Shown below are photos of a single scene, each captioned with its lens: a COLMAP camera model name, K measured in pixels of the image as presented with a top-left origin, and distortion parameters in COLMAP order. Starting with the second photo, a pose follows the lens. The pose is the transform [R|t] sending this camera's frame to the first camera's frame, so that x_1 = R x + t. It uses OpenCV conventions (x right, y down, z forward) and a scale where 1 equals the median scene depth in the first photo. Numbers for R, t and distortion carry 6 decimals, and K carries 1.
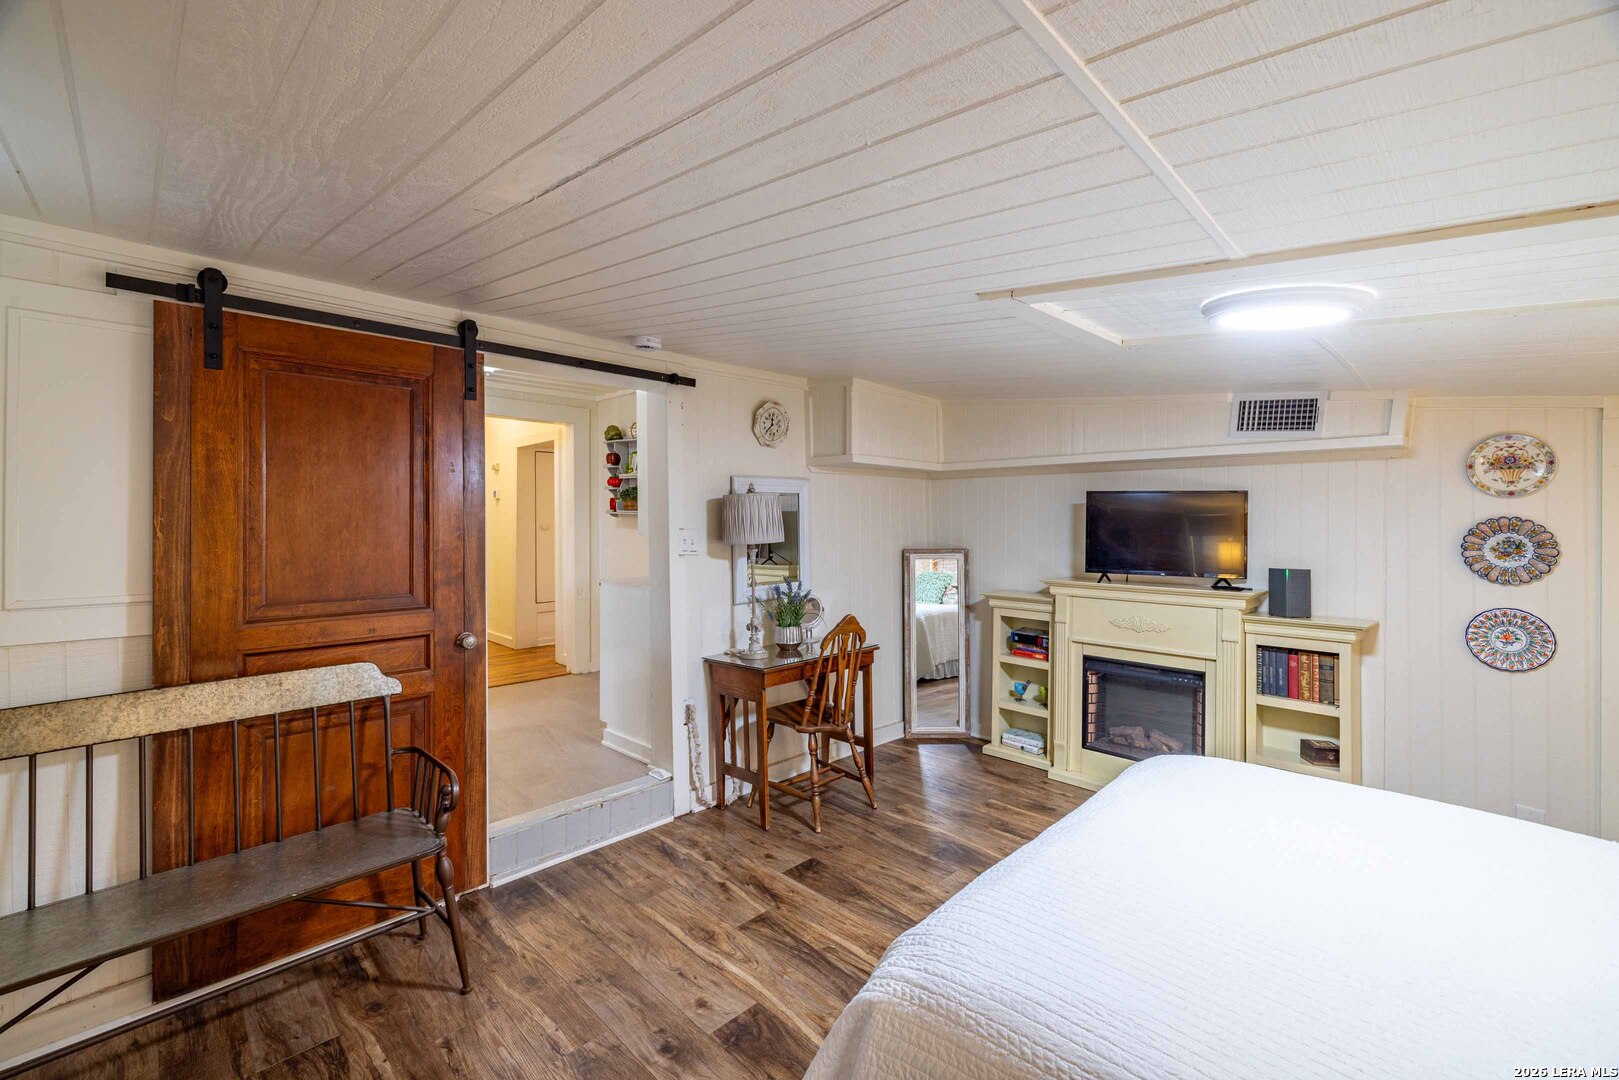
lens RADIAL K [[675.6, 0, 801.1], [0, 675.6, 528.6], [0, 0, 1]] dist [-0.000009, -0.000124]
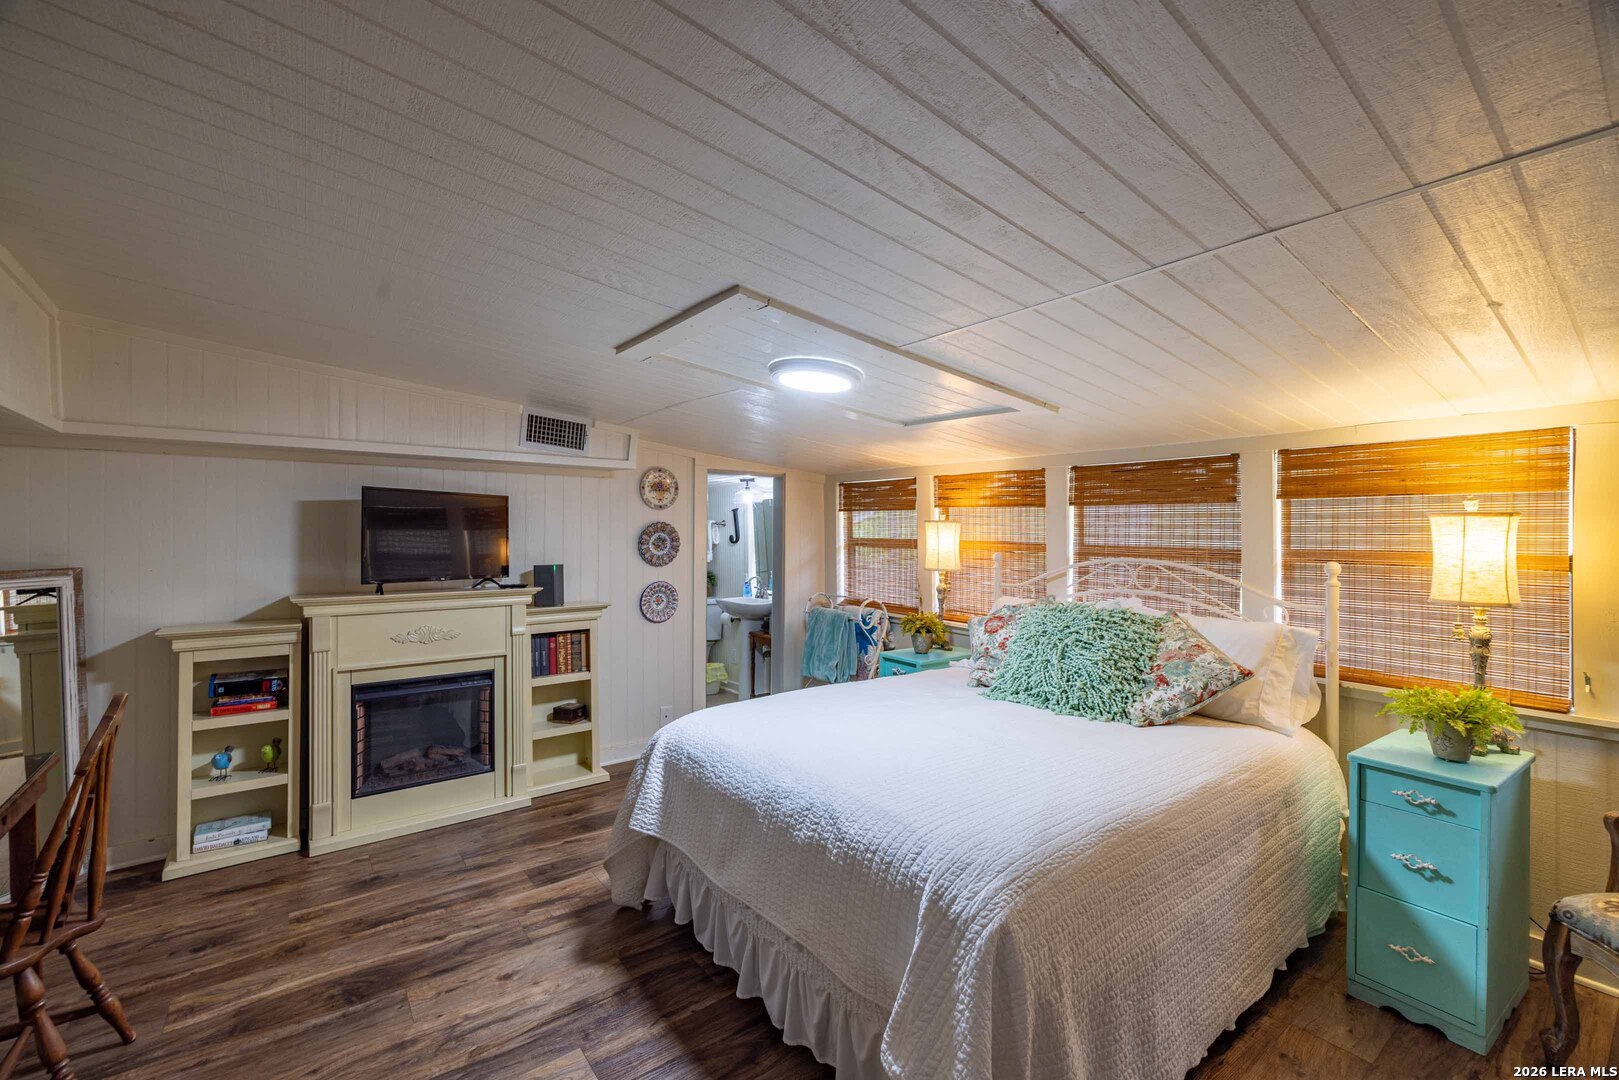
lens RADIAL K [[675.6, 0, 801.1], [0, 675.6, 528.6], [0, 0, 1]] dist [-0.000009, -0.000124]
pose [[0.146616, 0.002615, 0.989190, -0.364203], [0.011568, 0.999924, -0.004358, 0.006707], [-0.989126, 0.012082, 0.146574, 0.385606]]
